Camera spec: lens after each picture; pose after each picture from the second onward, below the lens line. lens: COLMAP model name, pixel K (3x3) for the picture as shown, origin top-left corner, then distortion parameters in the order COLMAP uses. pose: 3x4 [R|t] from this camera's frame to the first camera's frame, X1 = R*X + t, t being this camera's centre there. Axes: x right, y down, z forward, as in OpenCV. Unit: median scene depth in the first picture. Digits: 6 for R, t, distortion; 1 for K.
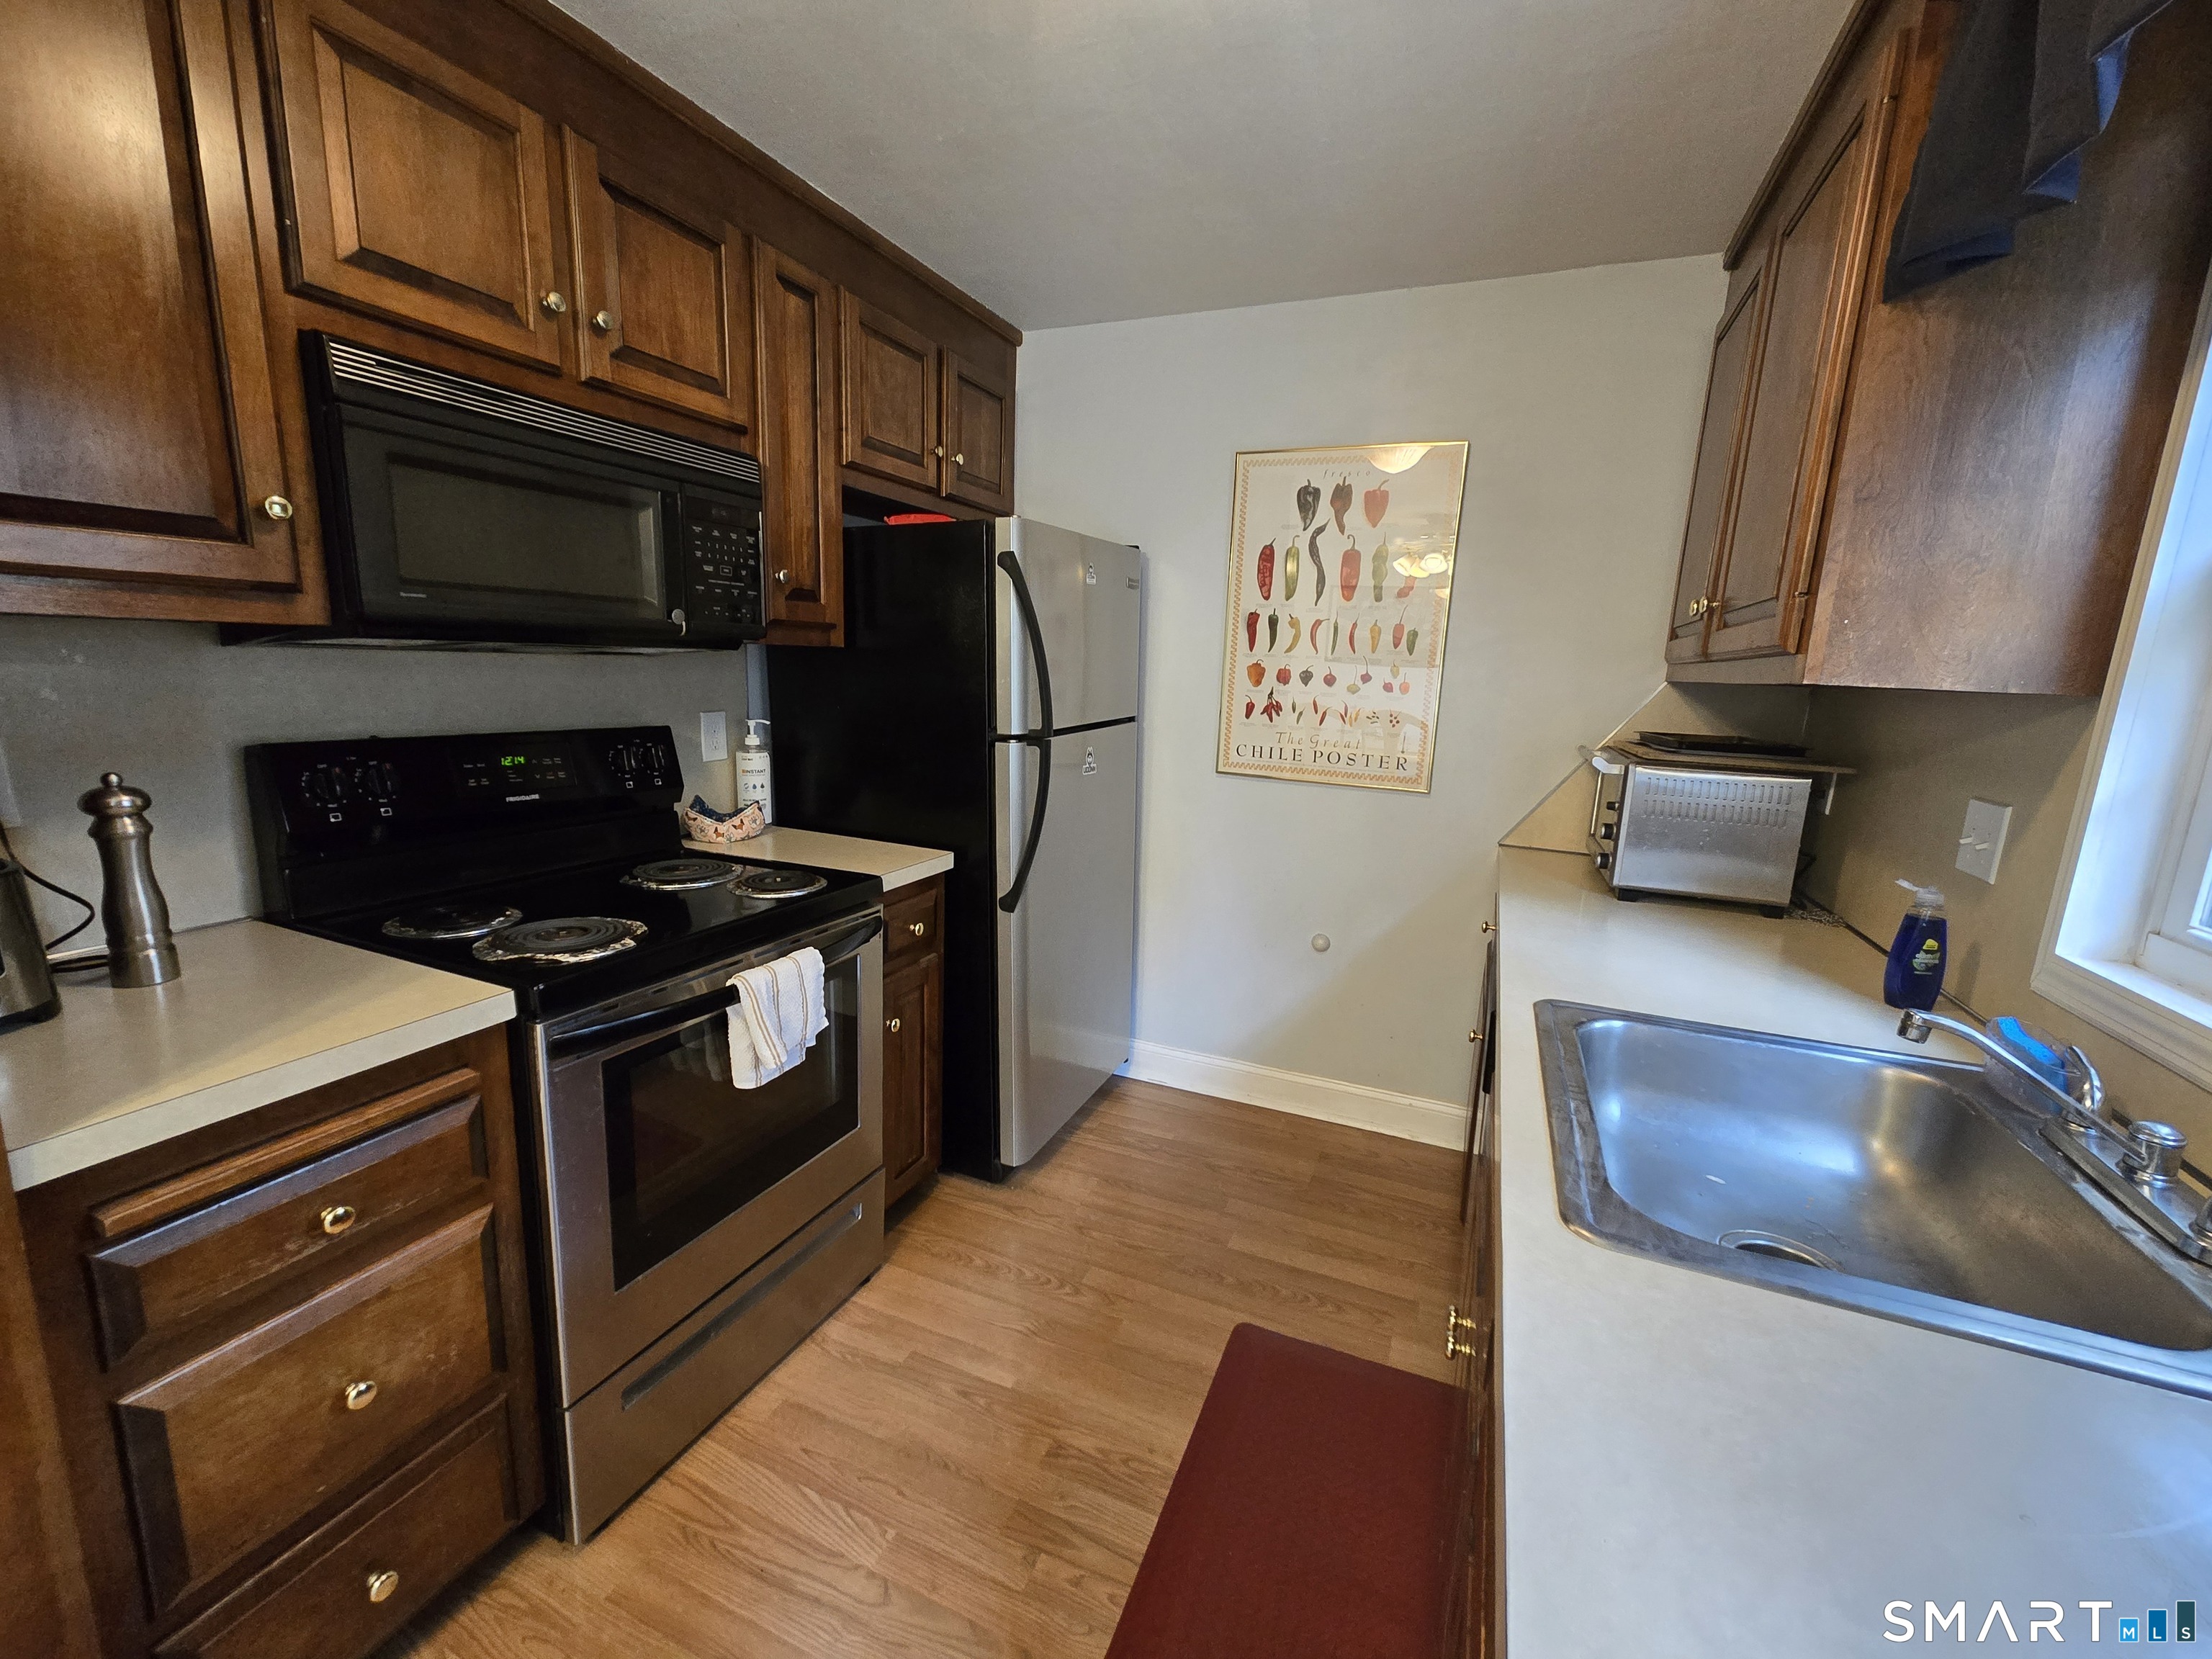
lens RADIAL K [[905.6, 0, 1106.0], [0, 905.6, 829.5], [0, 0, 1]] dist [0.000410, -0.000346]
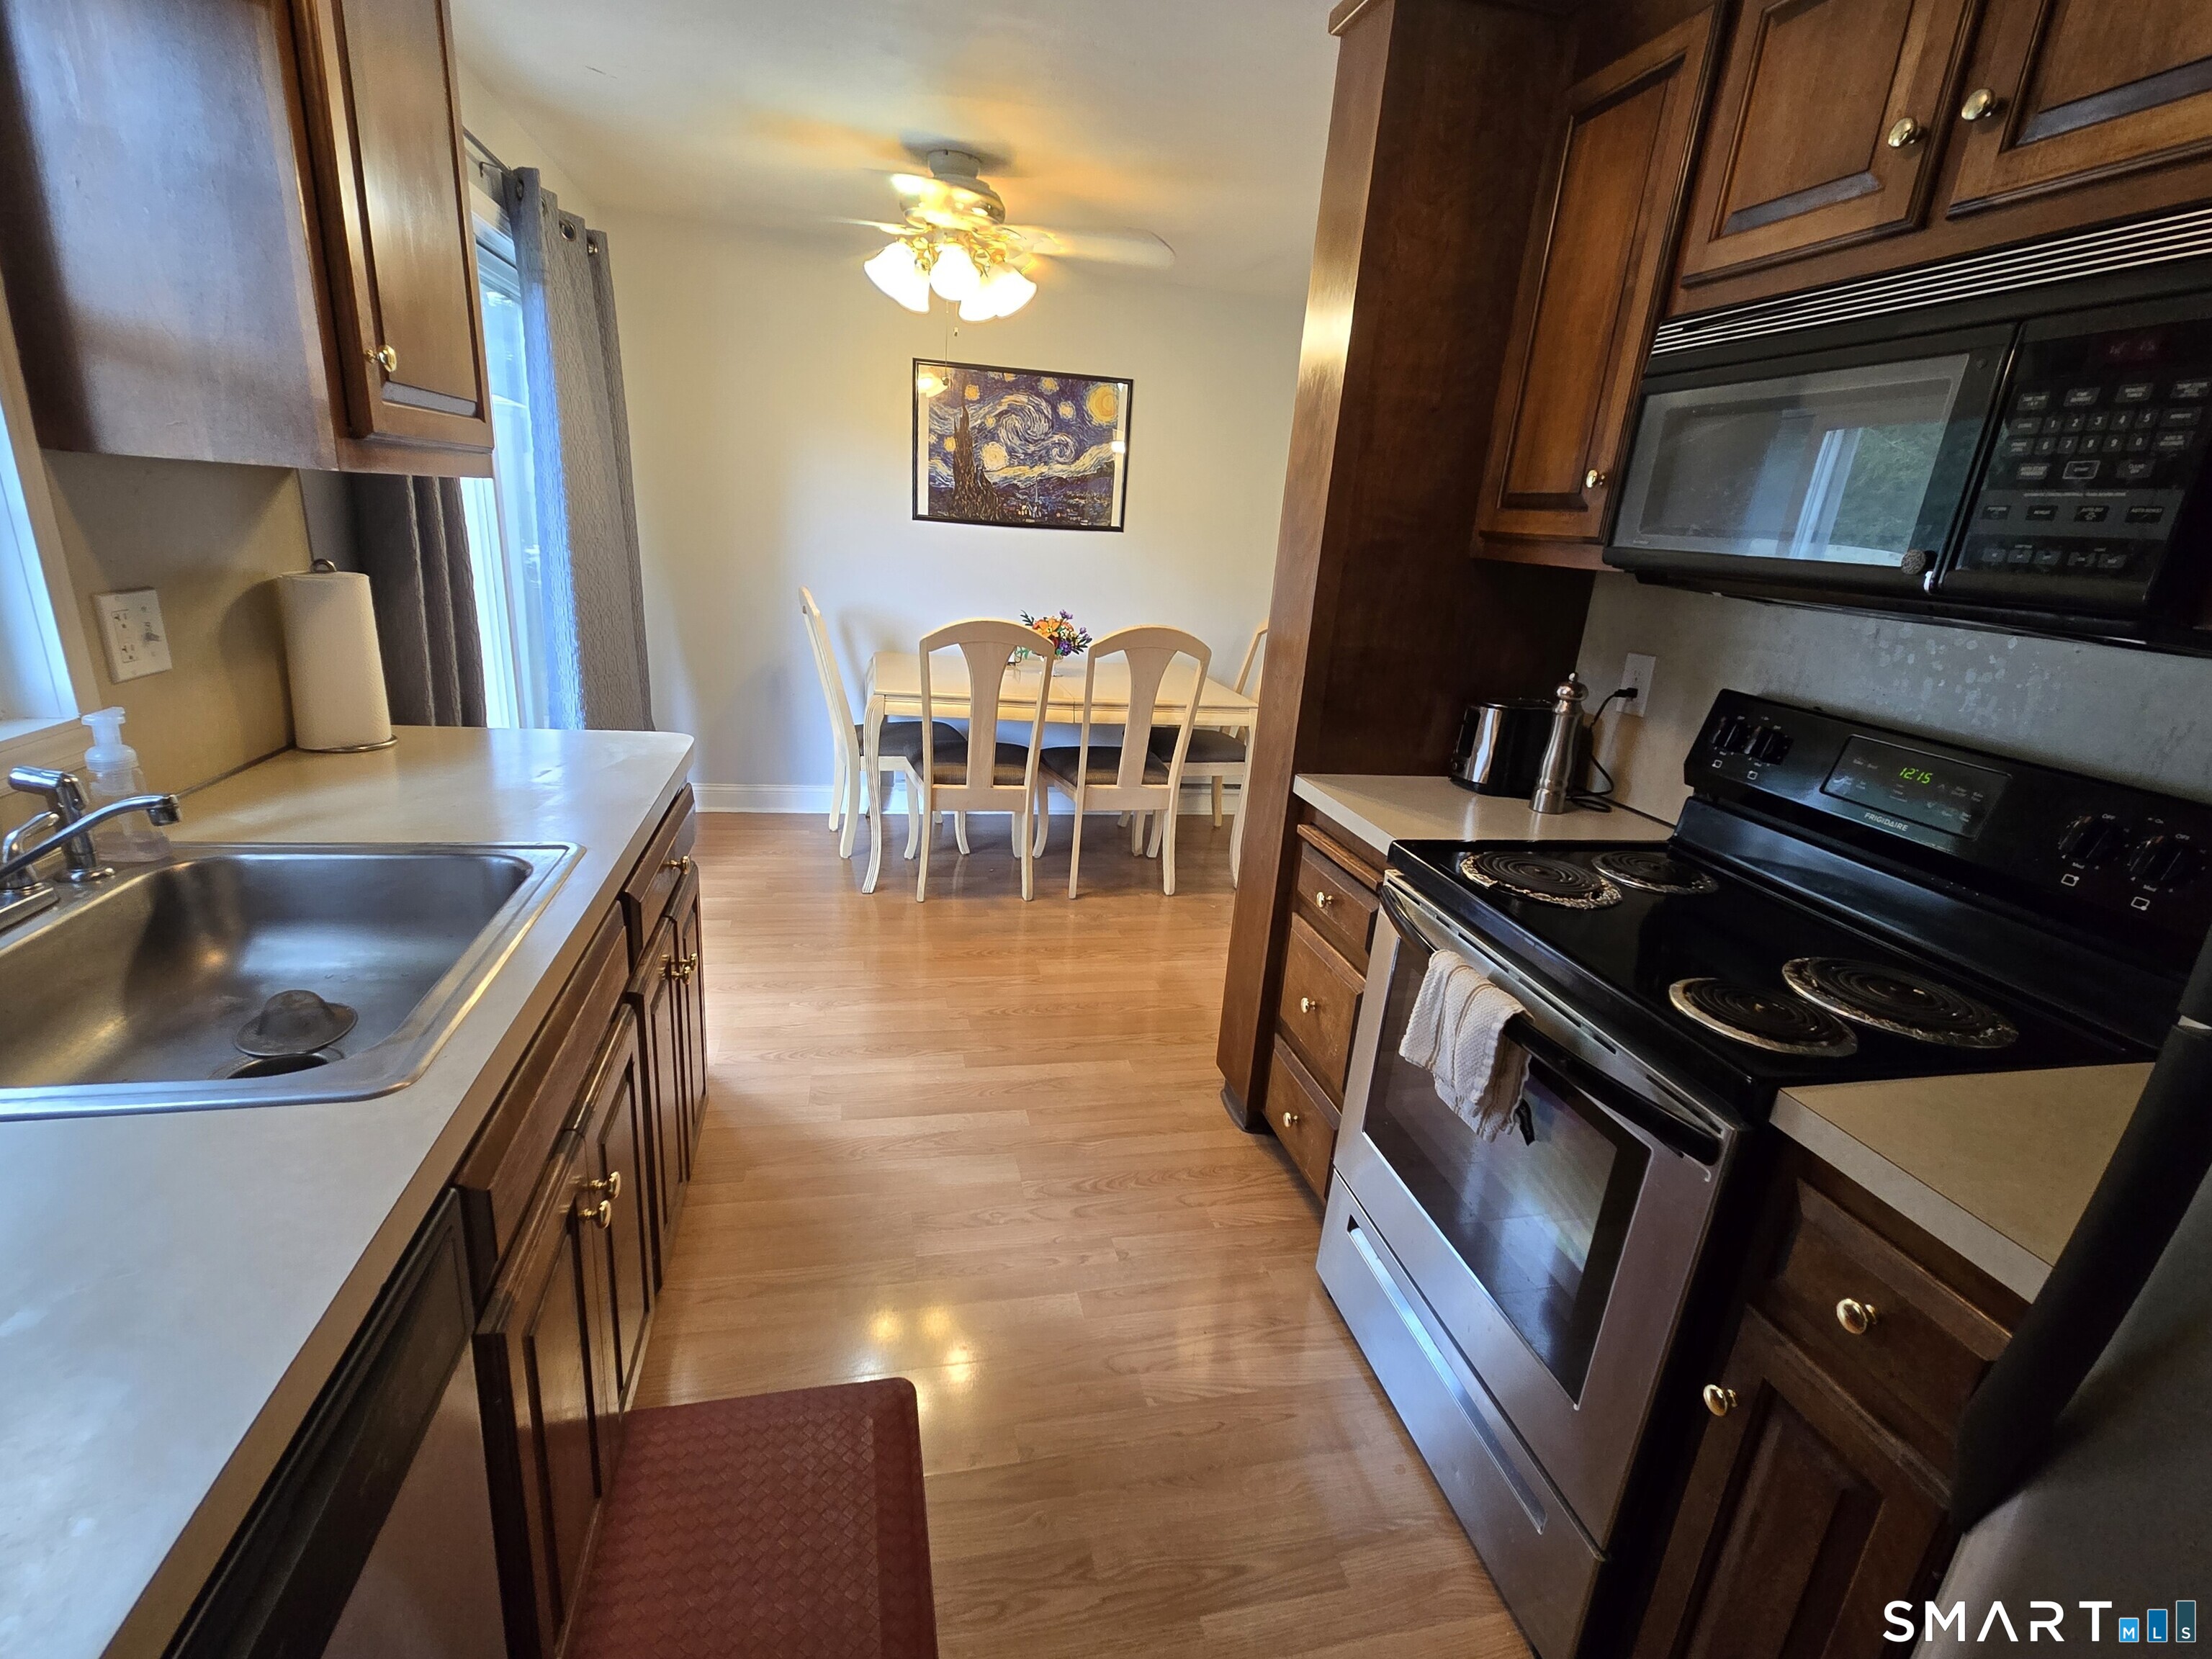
lens RADIAL K [[992.4, 0, 1106.0], [0, 992.4, 829.5], [0, 0, 1]] dist [0.000034, -0.000029]
pose [[-0.796425, 0.084637, -0.598785, 0.340471], [-0.215724, 0.885252, 0.412057, -0.214844], [0.564951, 0.457345, -0.686779, 1.133008]]
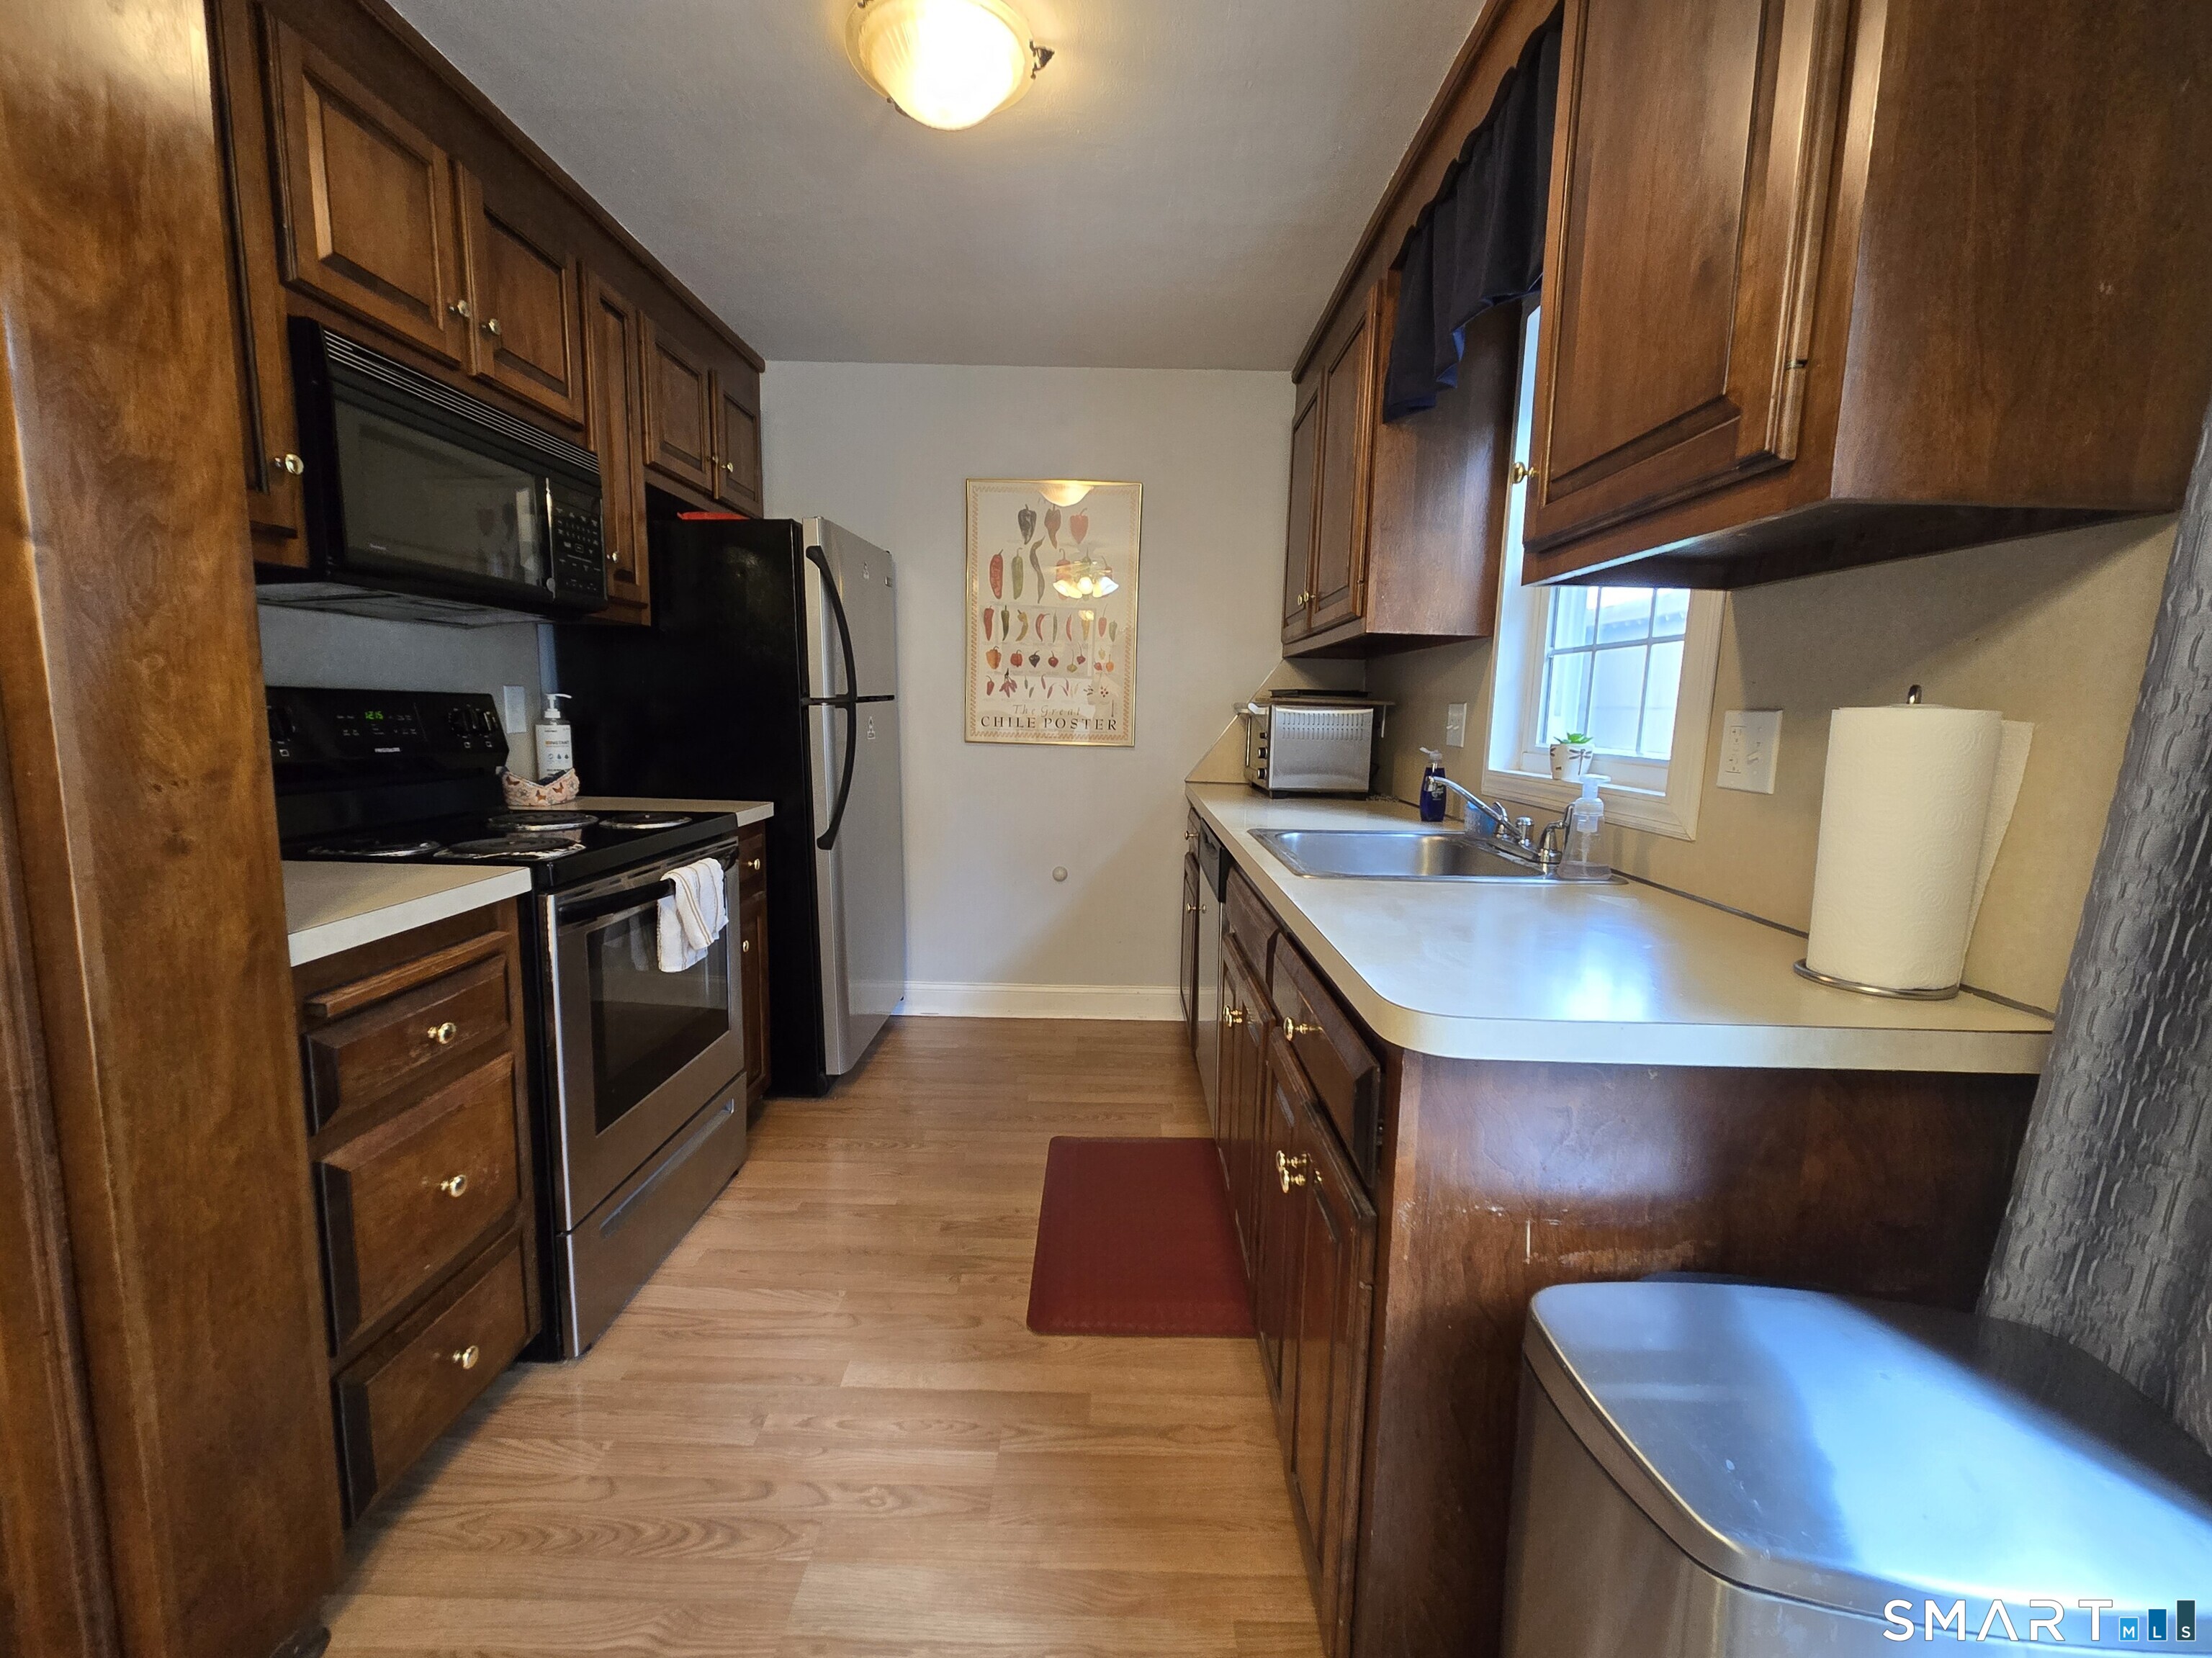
lens RADIAL K [[930.7, 0, 1106.0], [0, 930.7, 829.0], [0, 0, 1]] dist [-0.000164, -0.000010]
pose [[0.922806, -0.069065, 0.379023, -0.269078], [0.084591, 0.996116, -0.024442, 0.146562], [-0.375863, 0.054617, 0.925064, -0.303753]]
